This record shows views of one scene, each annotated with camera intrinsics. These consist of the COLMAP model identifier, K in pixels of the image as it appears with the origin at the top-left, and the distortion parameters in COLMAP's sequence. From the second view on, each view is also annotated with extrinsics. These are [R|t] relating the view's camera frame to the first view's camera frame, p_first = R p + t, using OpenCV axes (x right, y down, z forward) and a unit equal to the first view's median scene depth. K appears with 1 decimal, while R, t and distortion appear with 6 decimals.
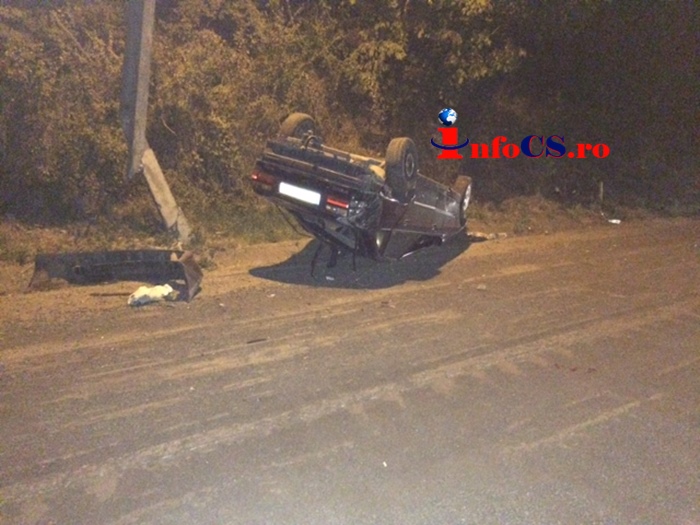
lens RADIAL K [[598.1, 0, 348.5], [0, 598.1, 263.5], [0, 0, 1]] dist [0.072950, -0.085271]
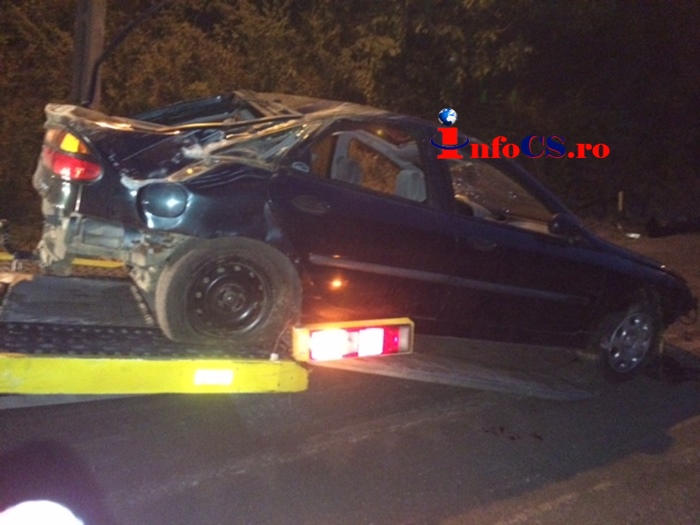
lens RADIAL K [[598.1, 0, 351.8], [0, 598.1, 260.4], [0, 0, 1]] dist [0.072950, -0.085271]
pose [[0.998019, 0.027014, -0.056820, 0.080157], [-0.027228, 0.999625, -0.003000, -0.020572], [0.056718, 0.004541, 0.998380, 0.074184]]
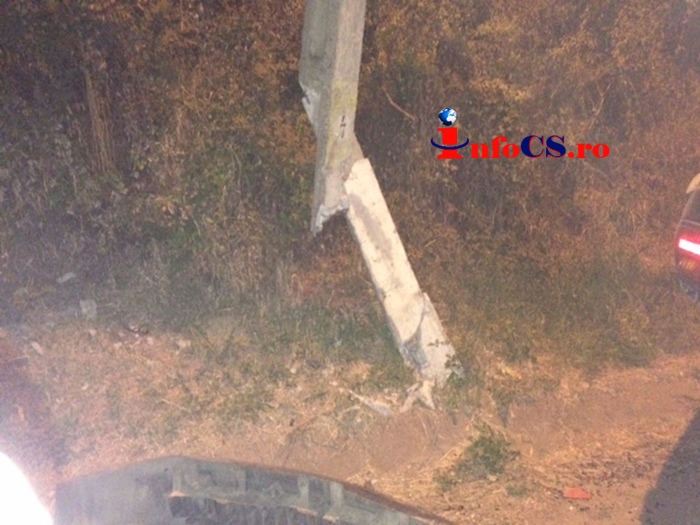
lens RADIAL K [[598.1, 0, 351.2], [0, 598.1, 263.4], [0, 0, 1]] dist [0.072950, -0.085271]
pose [[0.949686, 0.029096, -0.311850, -0.151381], [-0.019875, 0.999267, 0.032705, -0.096627], [0.312573, -0.024861, 0.949568, 0.441822]]
